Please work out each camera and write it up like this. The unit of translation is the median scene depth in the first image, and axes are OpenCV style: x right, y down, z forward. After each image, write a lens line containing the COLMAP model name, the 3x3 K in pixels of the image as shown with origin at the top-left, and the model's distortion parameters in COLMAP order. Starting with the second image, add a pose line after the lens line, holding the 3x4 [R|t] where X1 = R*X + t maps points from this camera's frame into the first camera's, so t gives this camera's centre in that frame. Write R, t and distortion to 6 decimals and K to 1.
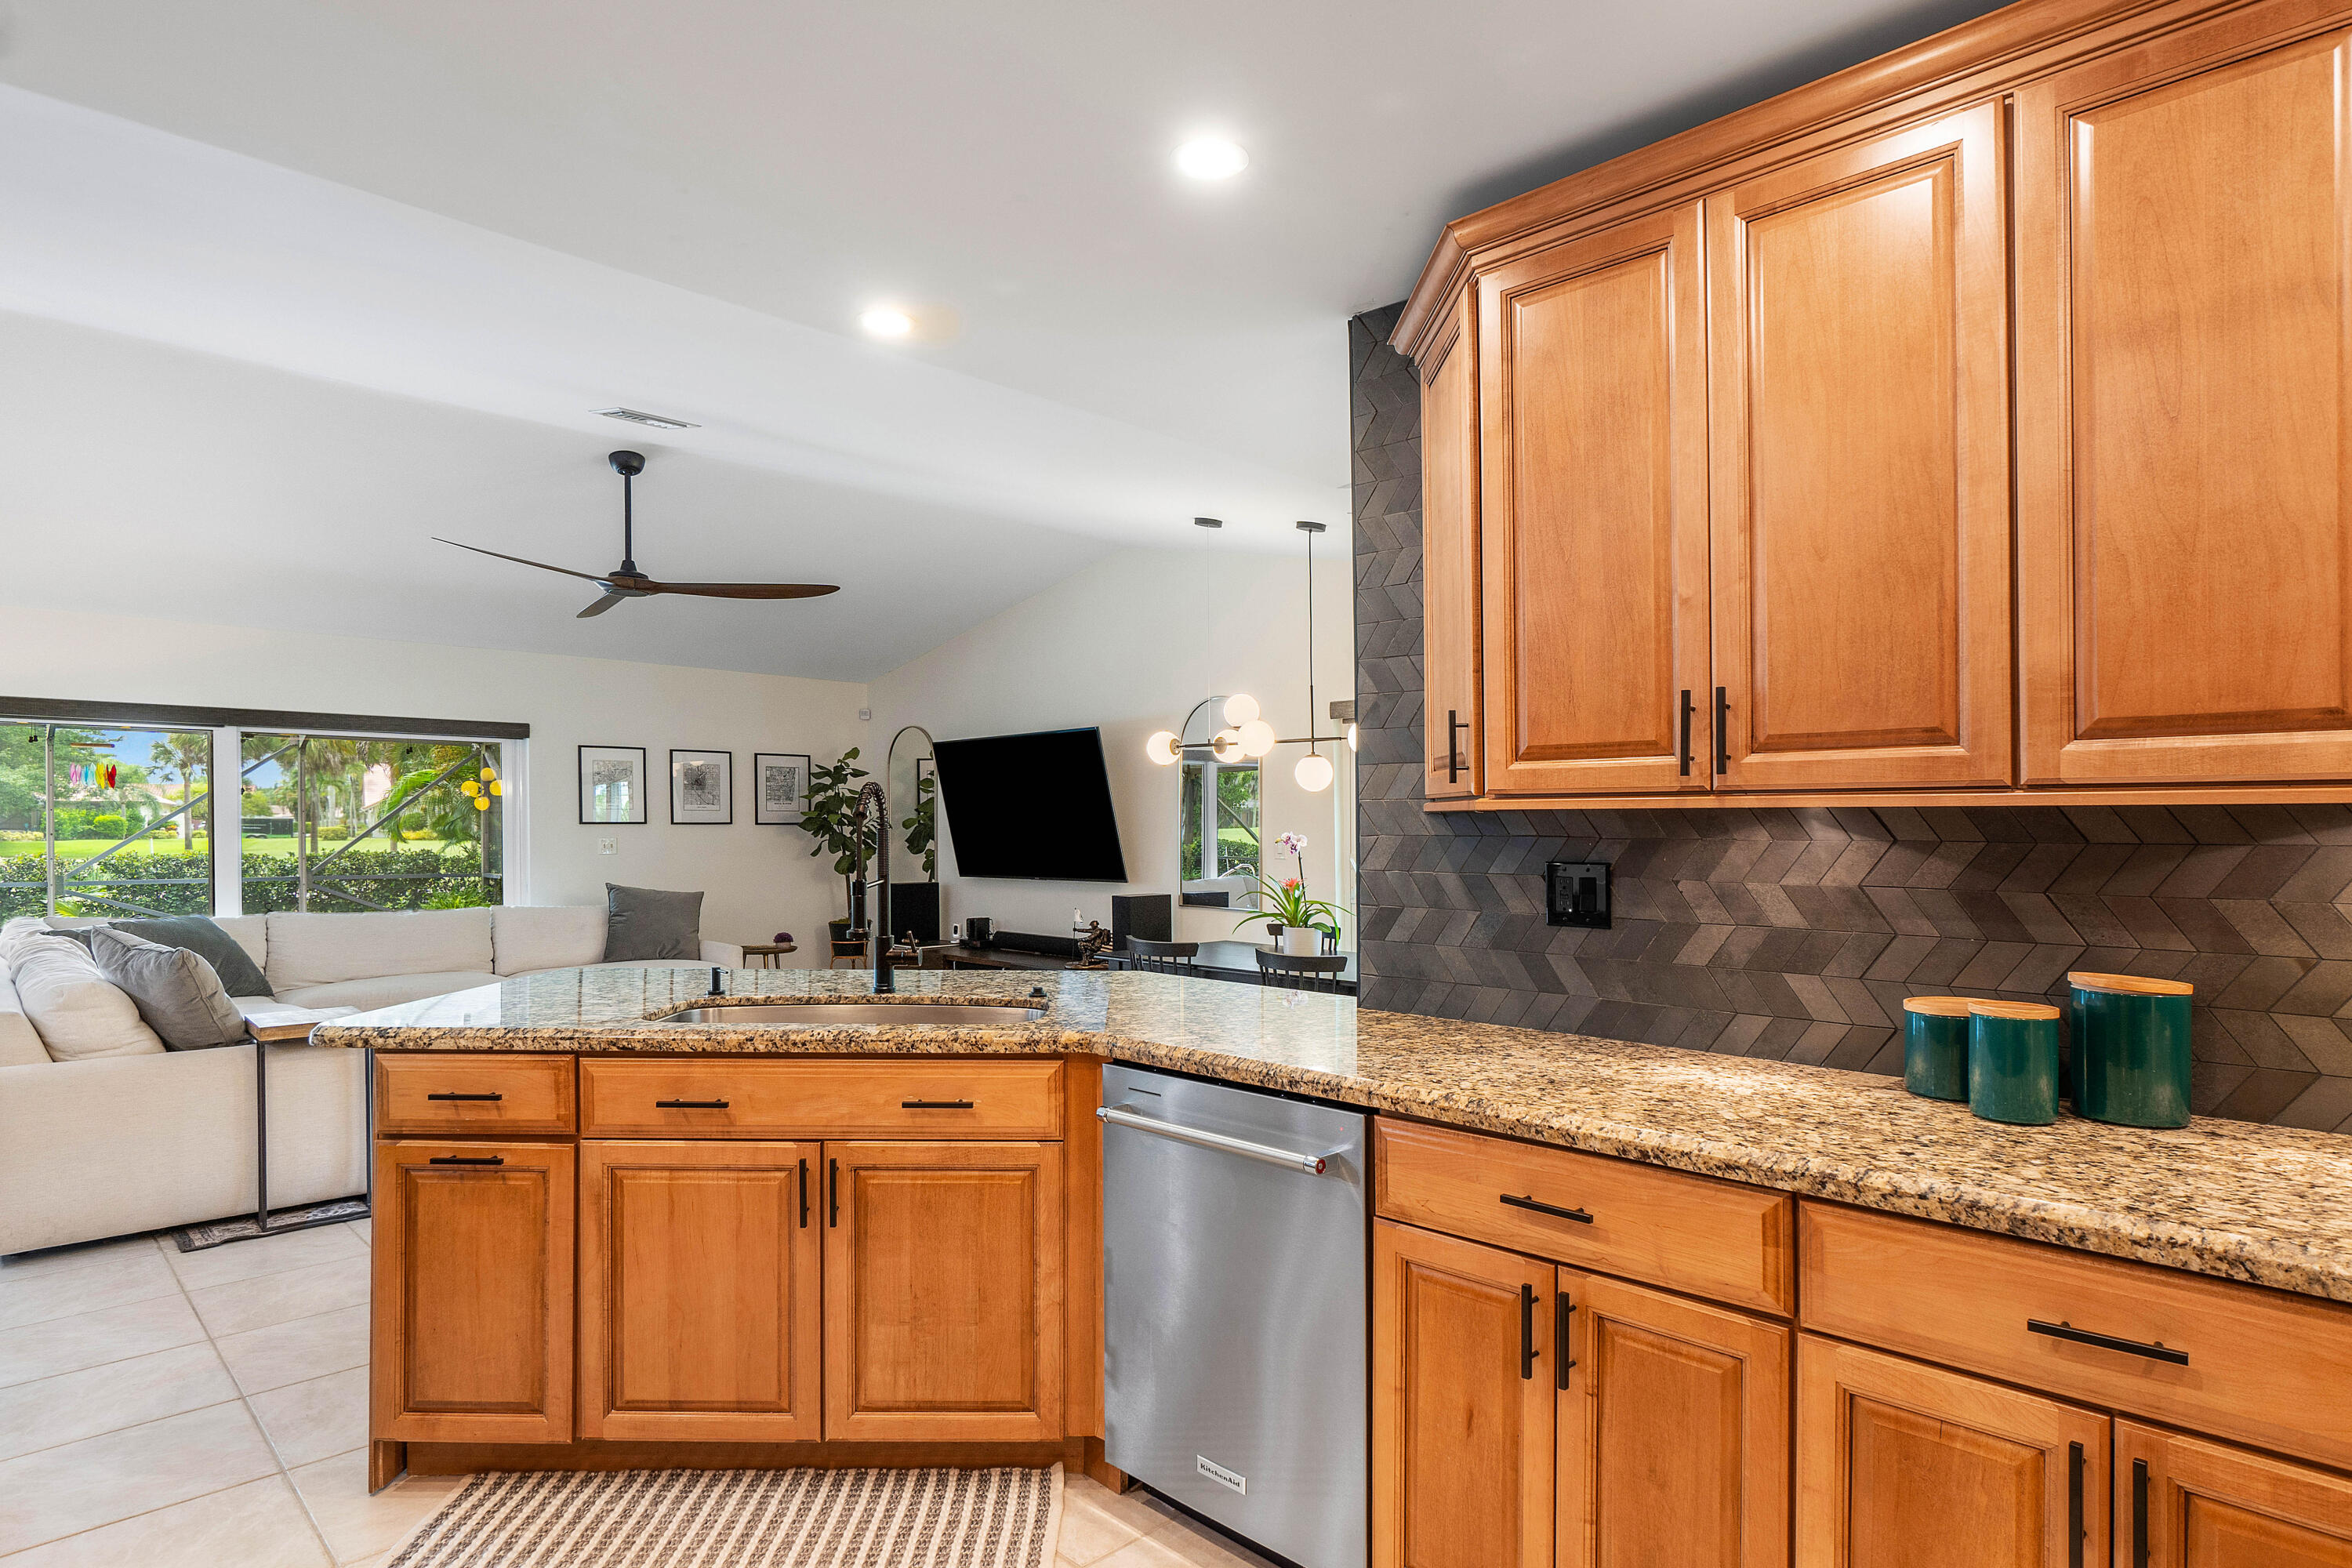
lens RADIAL K [[1276.2, 0, 1197.6], [0, 1276.2, 838.3], [0, 0, 1]] dist [-0.005846, 0.000342]
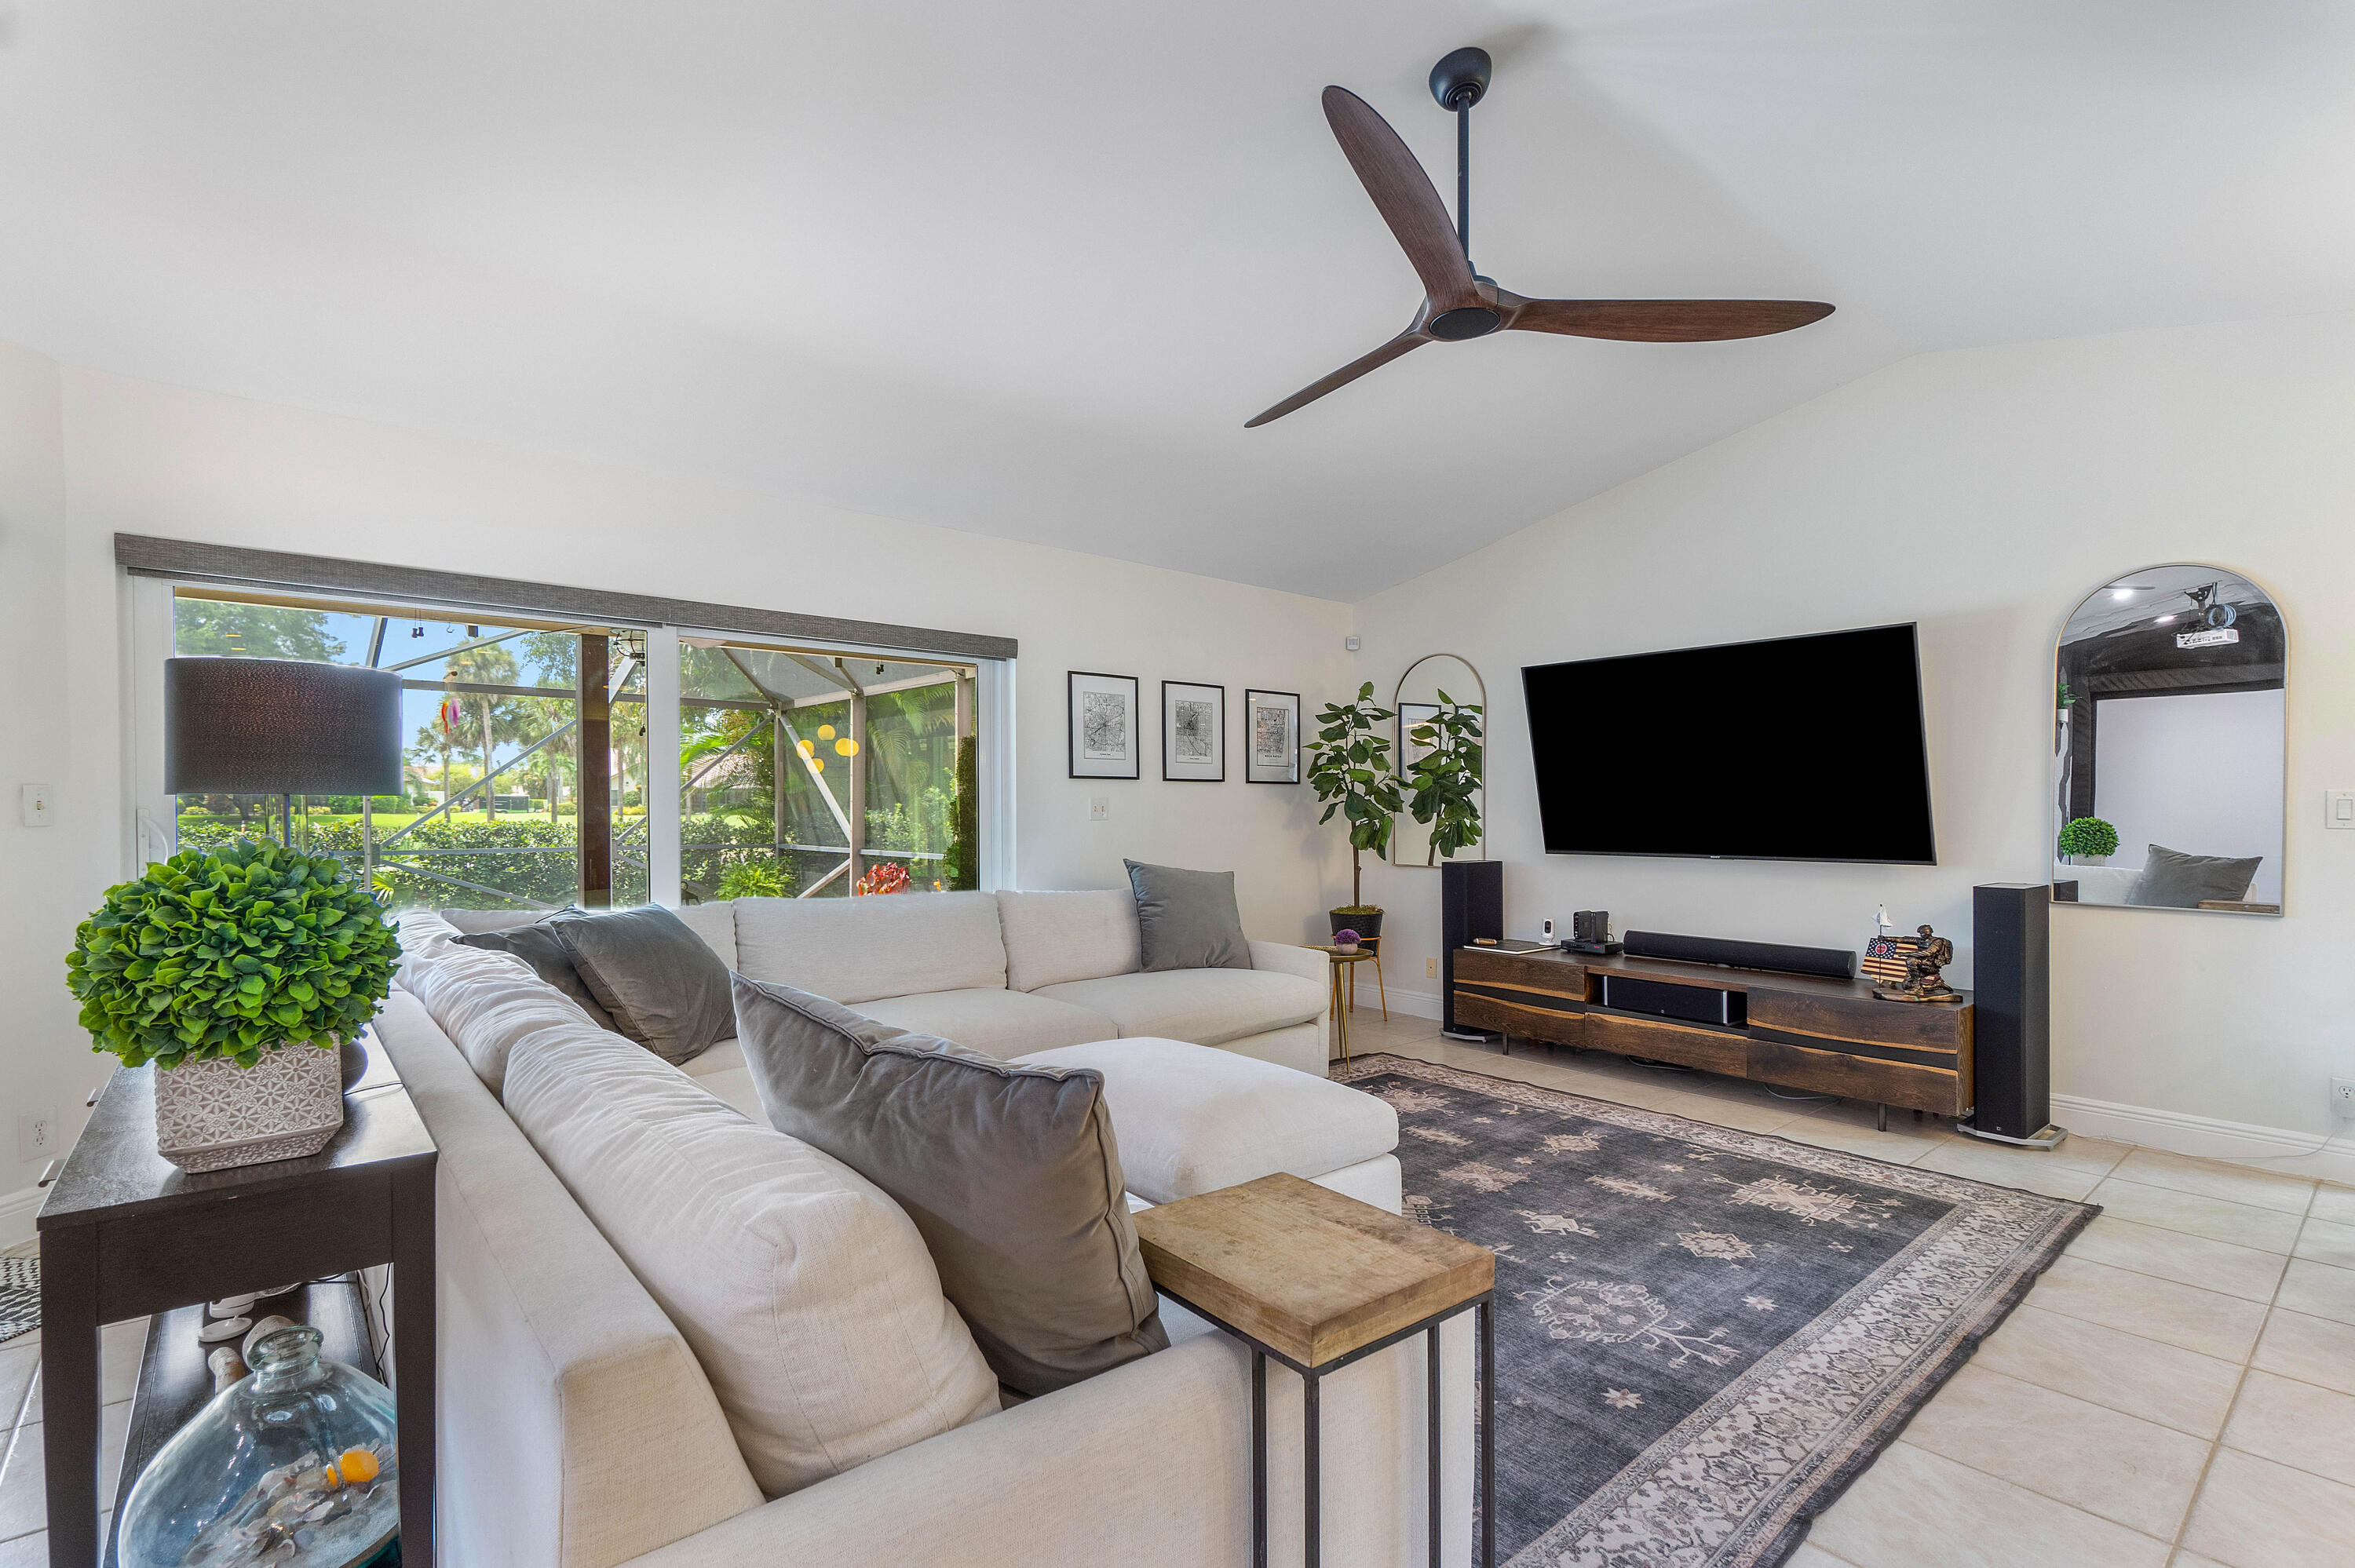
lens RADIAL K [[1078.1, 0, 1087.4], [0, 1078.1, 847.4], [0, 0, 1]] dist [0.002145, 0.000075]
pose [[0.993055, 0.006820, -0.117457, -0.382037], [-0.003681, 0.999631, 0.026922, 0.011000], [0.117598, -0.026303, 0.992713, 0.365090]]
